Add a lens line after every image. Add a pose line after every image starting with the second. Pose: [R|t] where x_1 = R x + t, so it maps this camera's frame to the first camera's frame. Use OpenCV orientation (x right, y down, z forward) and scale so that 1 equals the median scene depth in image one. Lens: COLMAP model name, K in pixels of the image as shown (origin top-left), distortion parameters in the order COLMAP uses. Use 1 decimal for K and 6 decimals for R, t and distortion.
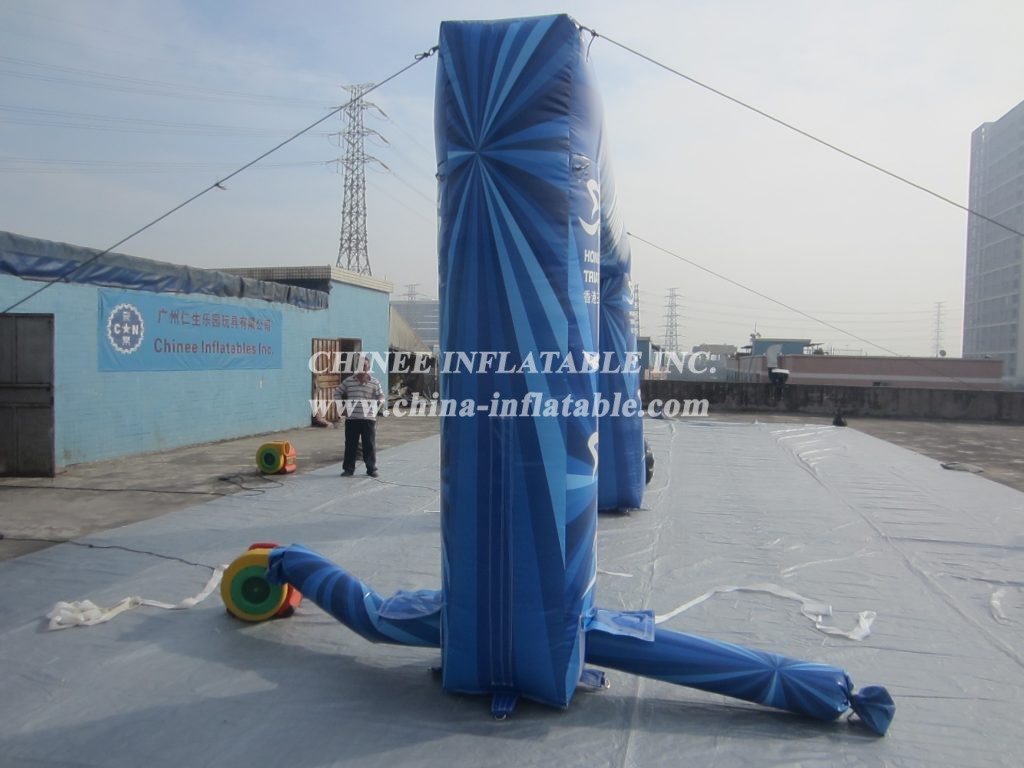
lens RADIAL K [[713.3, 0, 507.2], [0, 713.3, 385.8], [0, 0, 1]] dist [-0.001650, -0.001504]
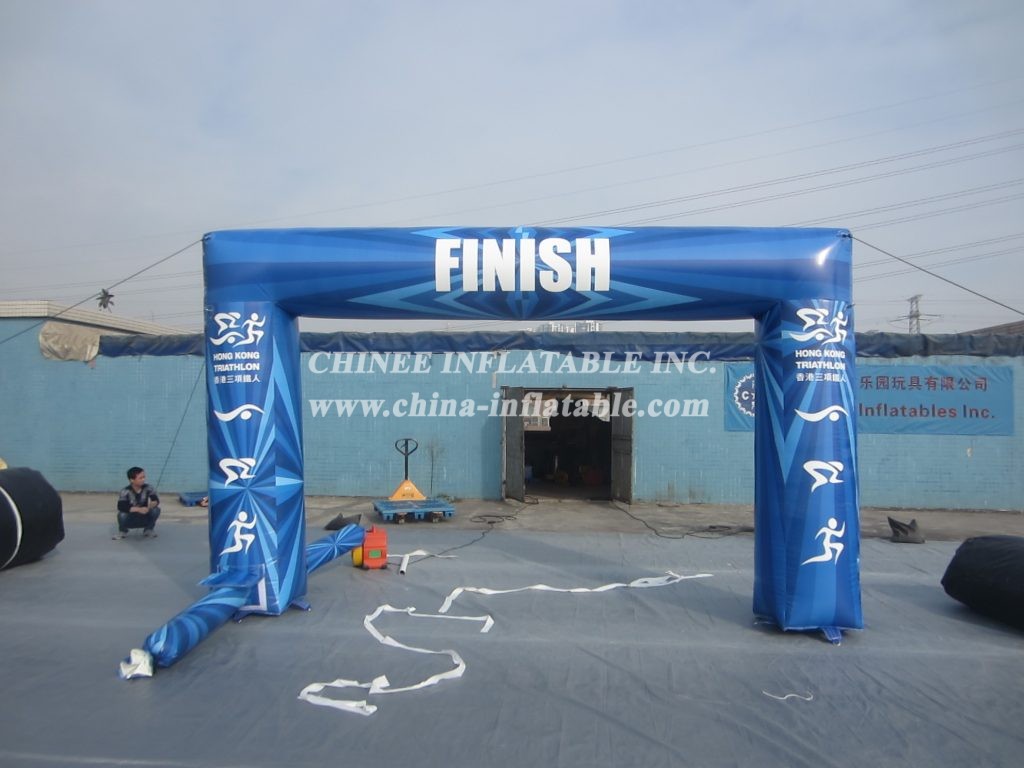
lens RADIAL K [[700.3, 0, 512.6], [0, 700.3, 400.4], [0, 0, 1]] dist [-0.002164, -0.000101]
pose [[0.191939, -0.029171, -0.980973, 0.525676], [-0.042836, 0.998357, -0.038070, -0.011430], [0.980472, 0.049328, 0.190374, 0.392606]]
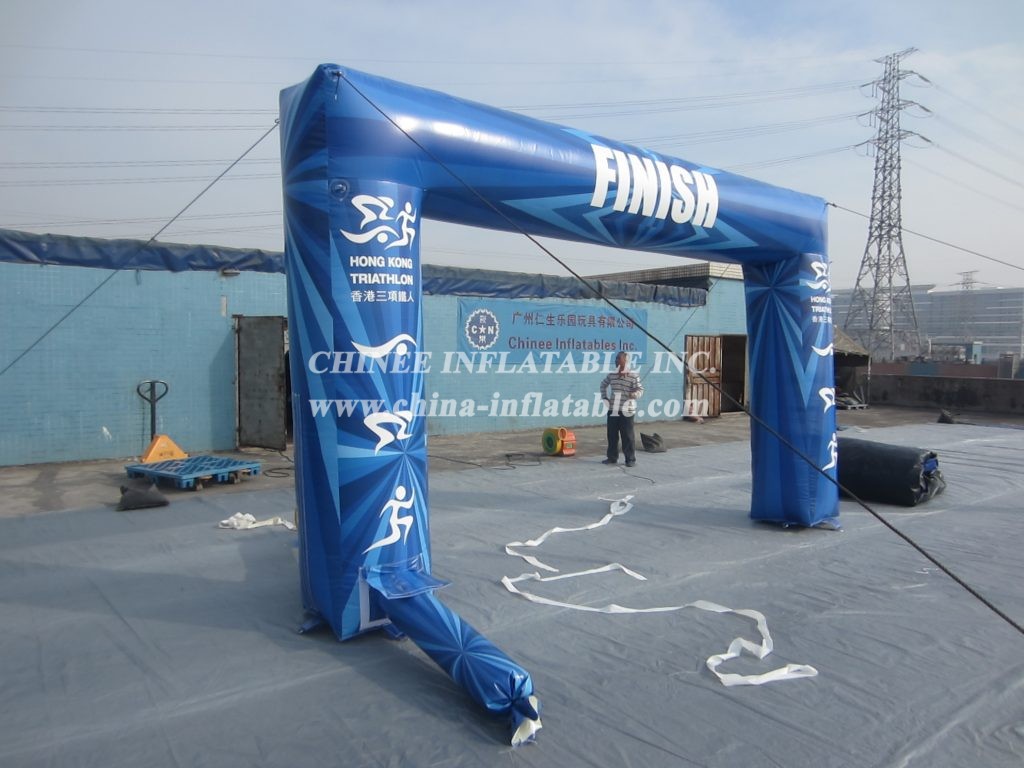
lens RADIAL K [[713.3, 0, 507.2], [0, 713.3, 385.8], [0, 0, 1]] dist [-0.001650, -0.001504]
pose [[0.784801, 0.029103, -0.619064, 0.262773], [-0.026928, 0.999555, 0.012854, 0.000337], [0.619163, 0.006582, 0.785235, 0.058044]]
